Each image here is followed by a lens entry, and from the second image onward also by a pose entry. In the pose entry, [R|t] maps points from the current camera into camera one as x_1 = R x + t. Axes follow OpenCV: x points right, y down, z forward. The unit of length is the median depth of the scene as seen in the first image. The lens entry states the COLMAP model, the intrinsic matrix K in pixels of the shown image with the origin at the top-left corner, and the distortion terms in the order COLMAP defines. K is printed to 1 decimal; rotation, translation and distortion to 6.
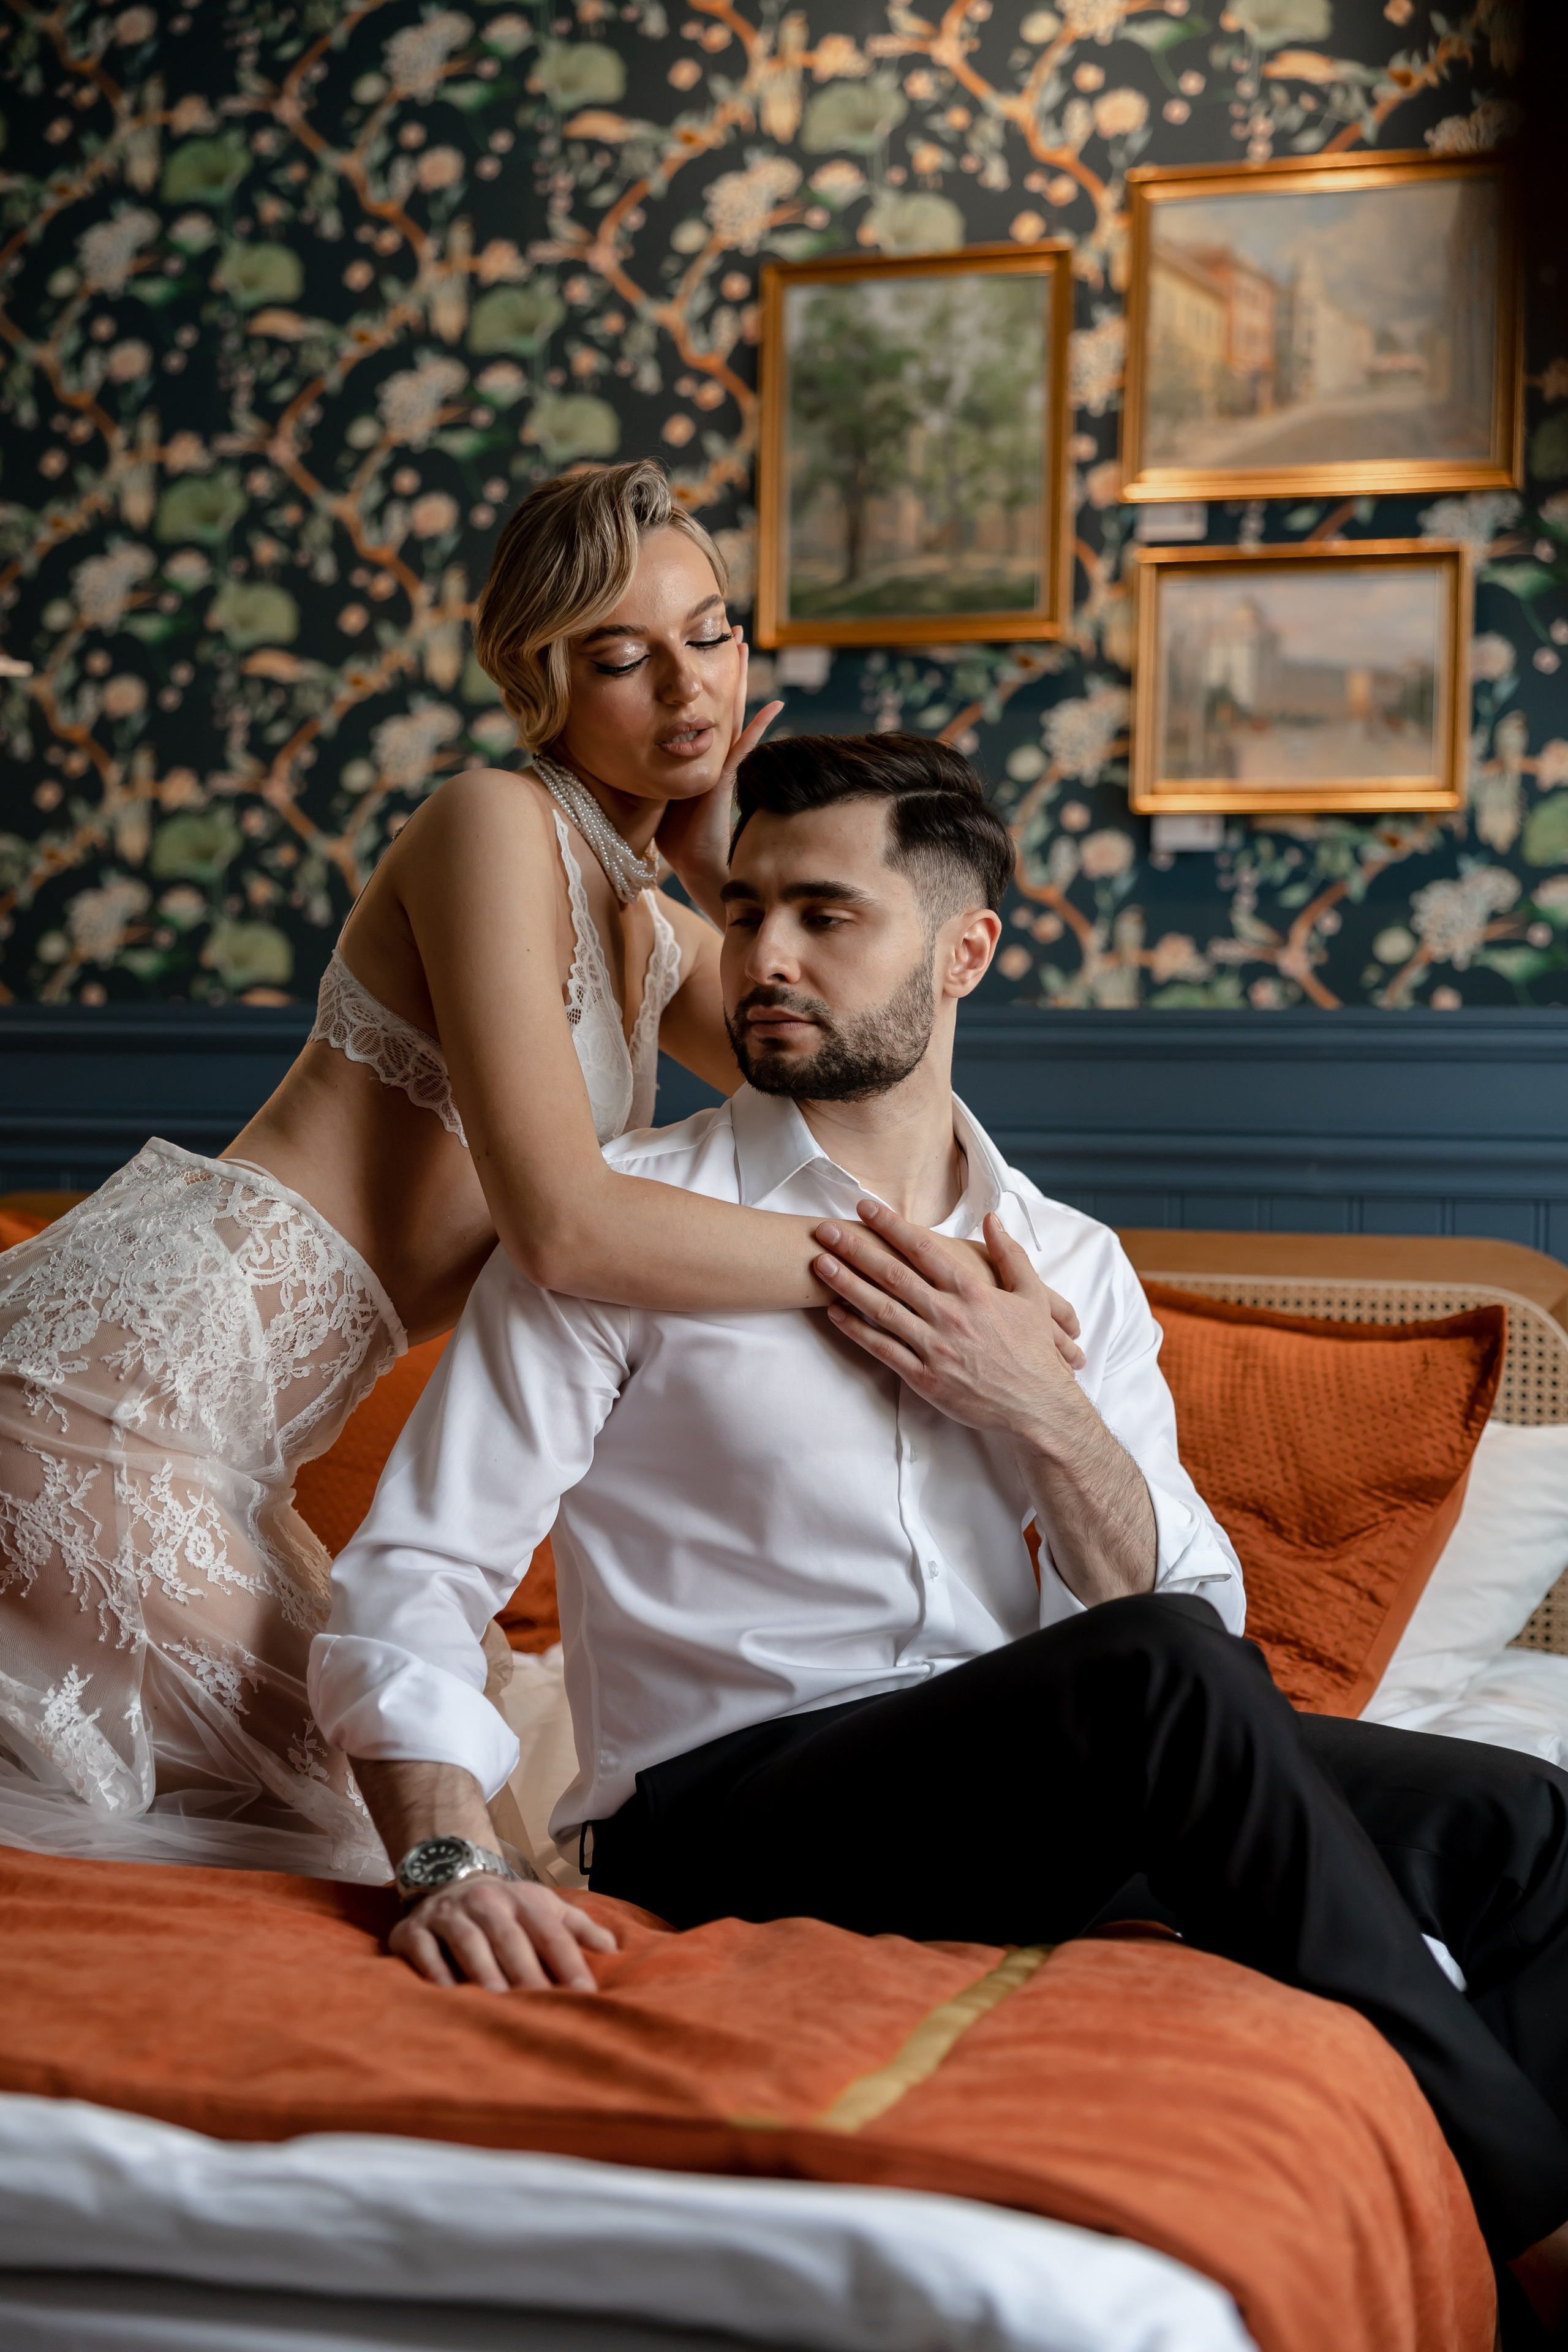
lens RADIAL K [[3263.6, 0, 1003.4], [0, 3263.6, 1014.3], [0, 0, 1]] dist [-0.006789, 0.000000]
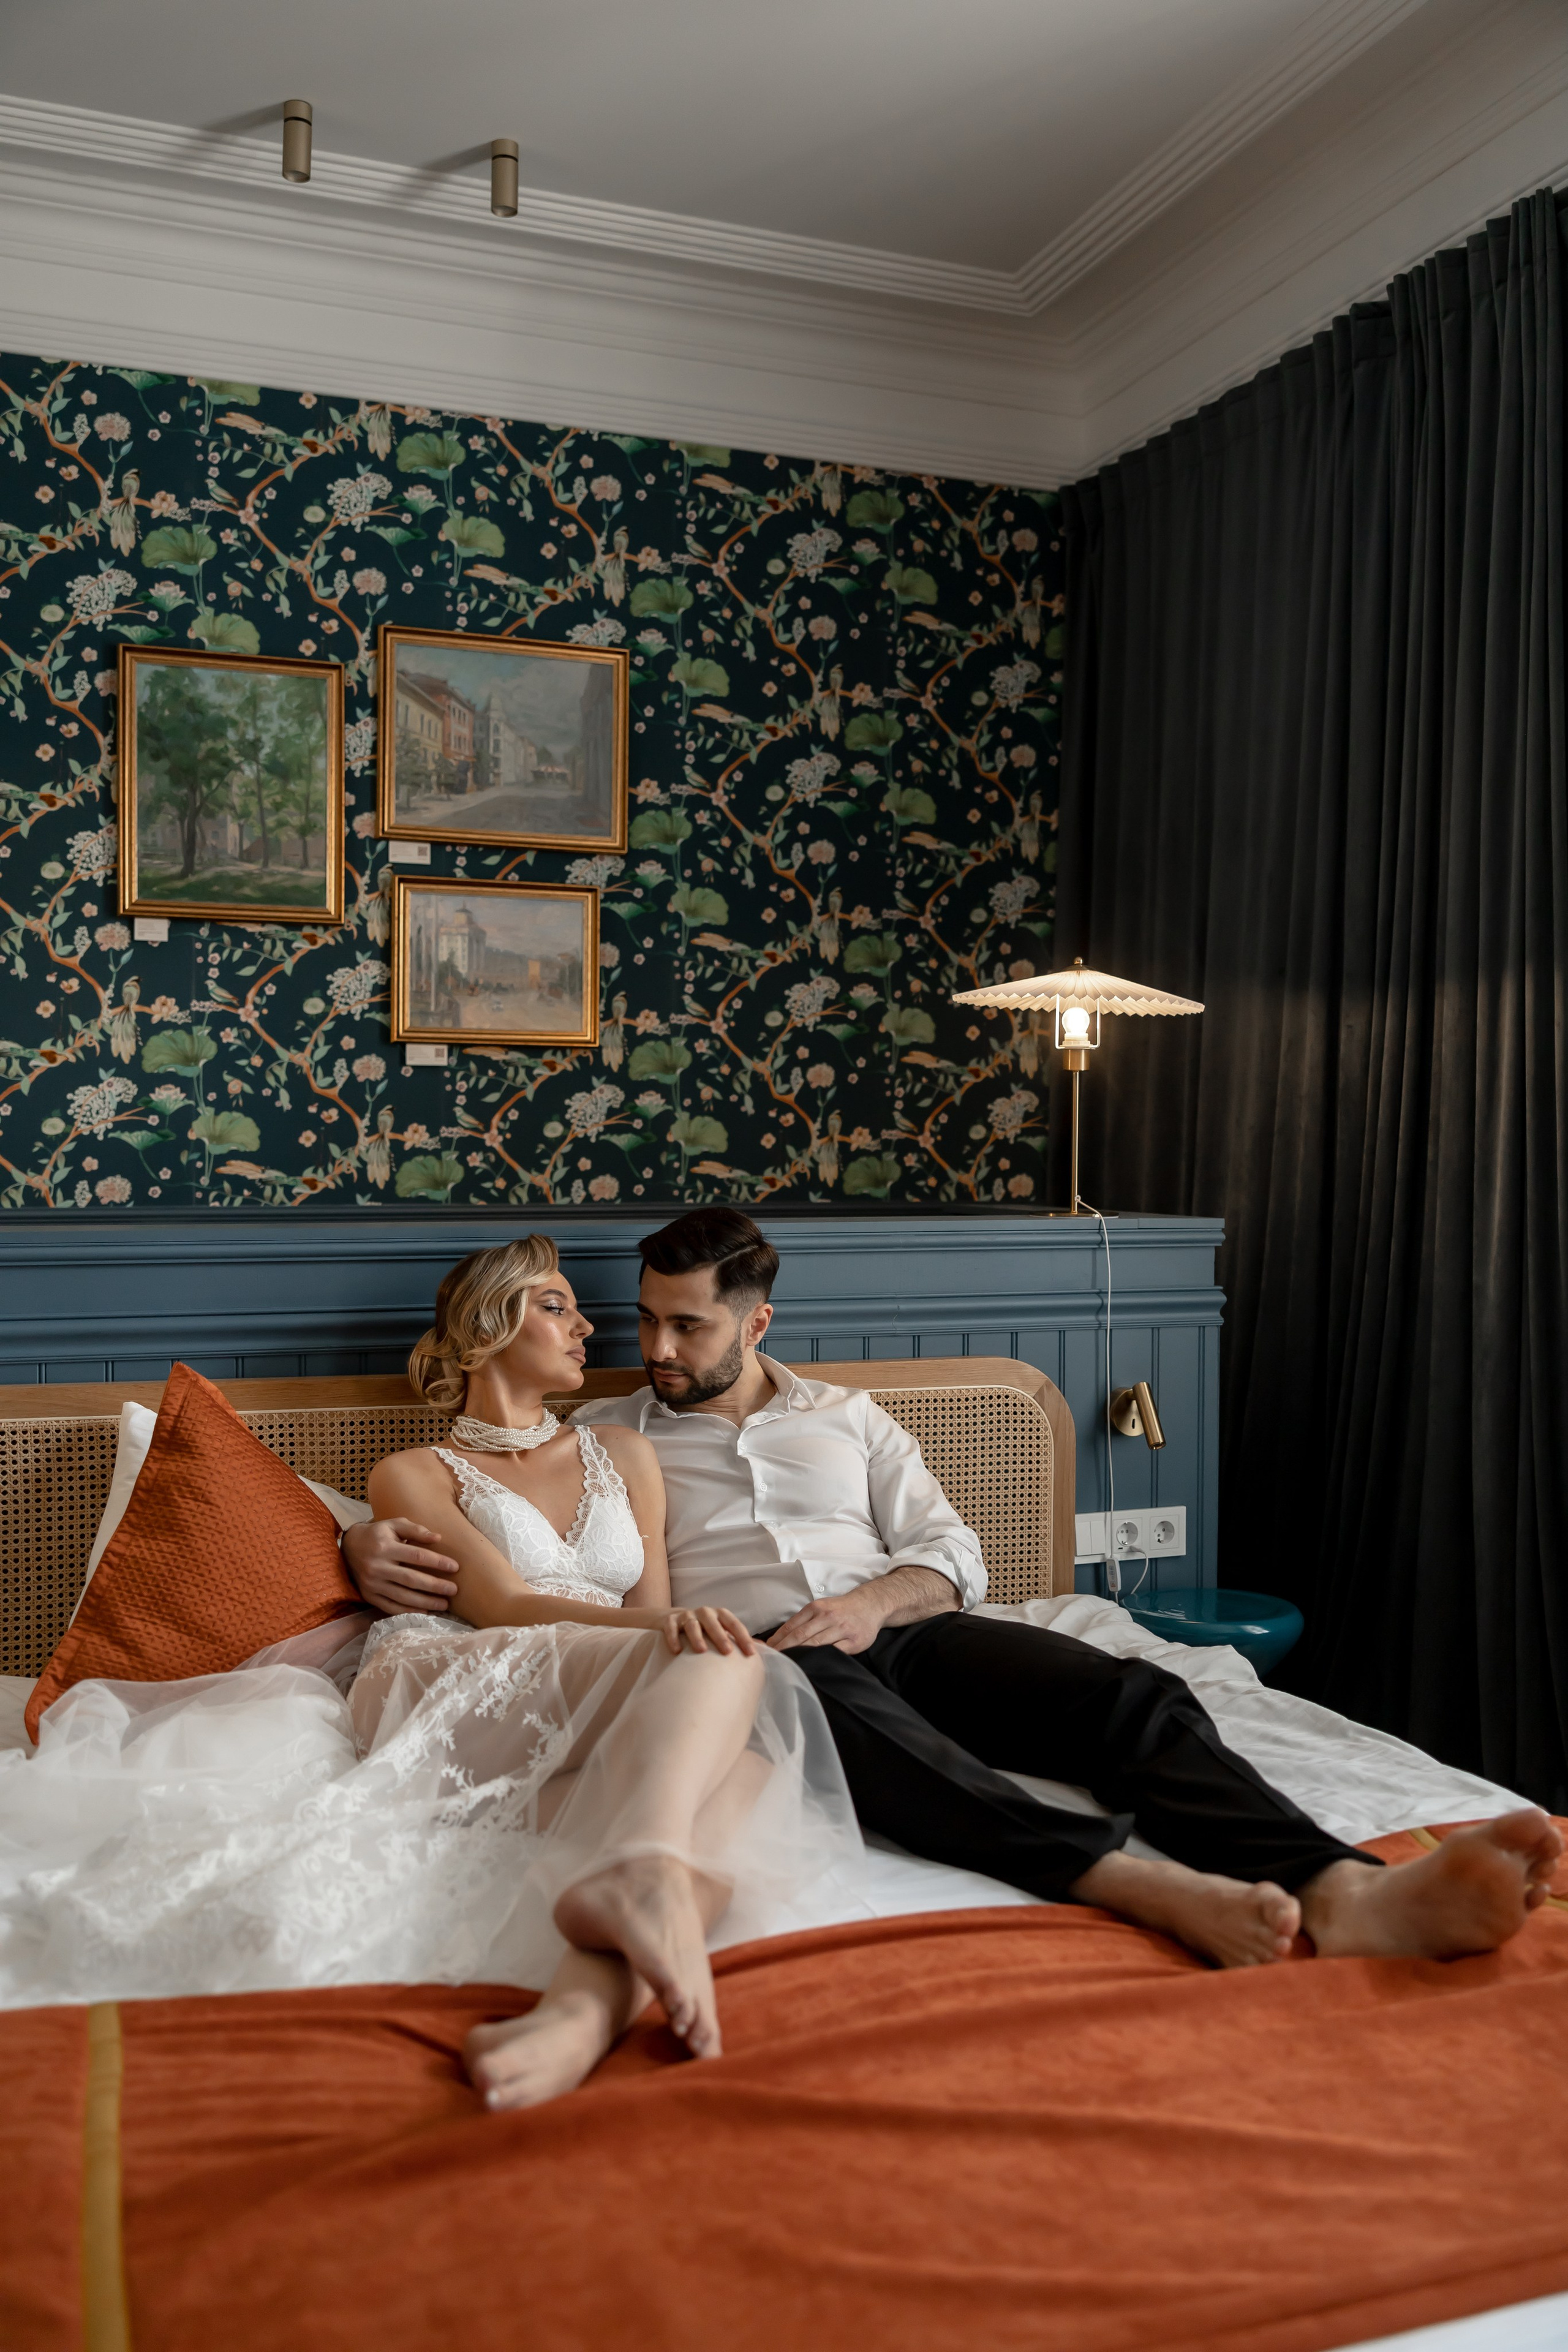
lens RADIAL K [[2051.3, 0, 775.0], [0, 2051.3, 1174.8], [0, 0, 1]] dist [-0.004242, 0.024284]
pose [[0.777029, -0.007671, 0.629418, -0.429890], [0.006072, 0.999971, 0.004691, -0.002653], [-0.629436, 0.000176, 0.777052, 0.138736]]
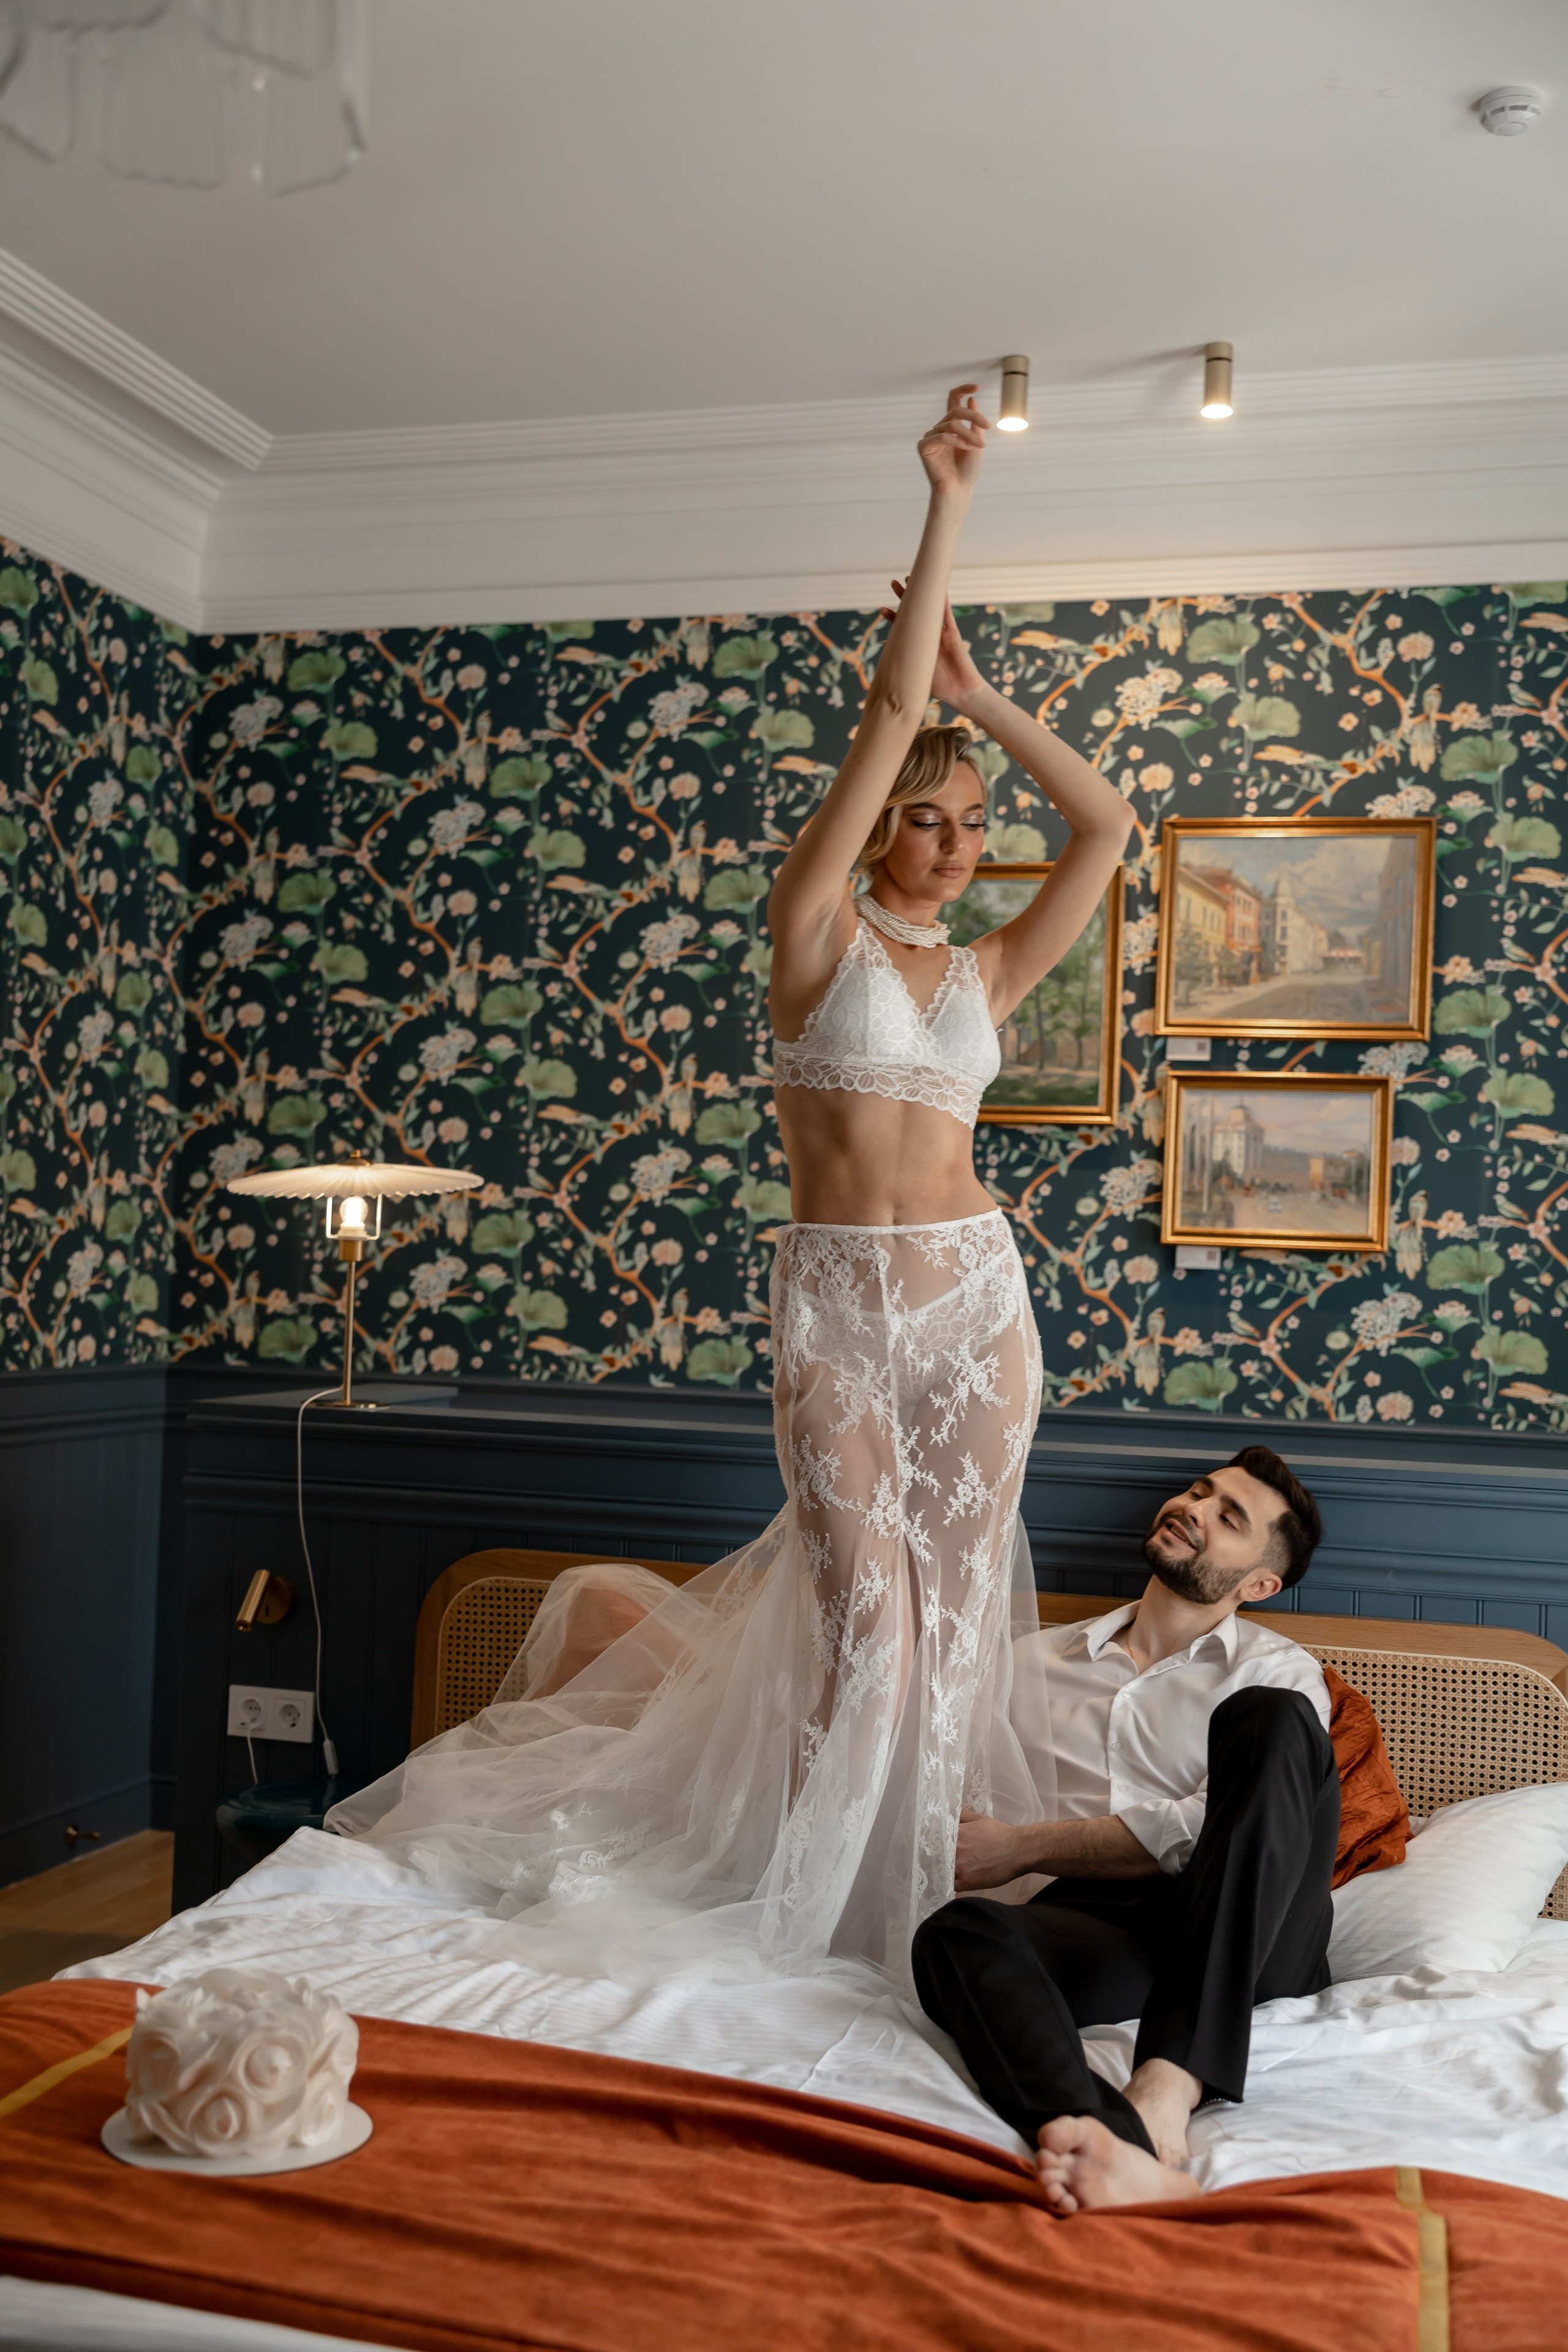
lens RADIAL K [[2115.4, 0, 896.7], [0, 2115.4, 1281.8], [0, 0, 1]] dist [-0.002253, -0.002130]
pose [[0.996104, 0.044586, 0.076083, -0.152557], [-0.041639, 0.998336, -0.039900, -0.000628], [-0.077736, 0.036576, 0.996303, 0.048460]]
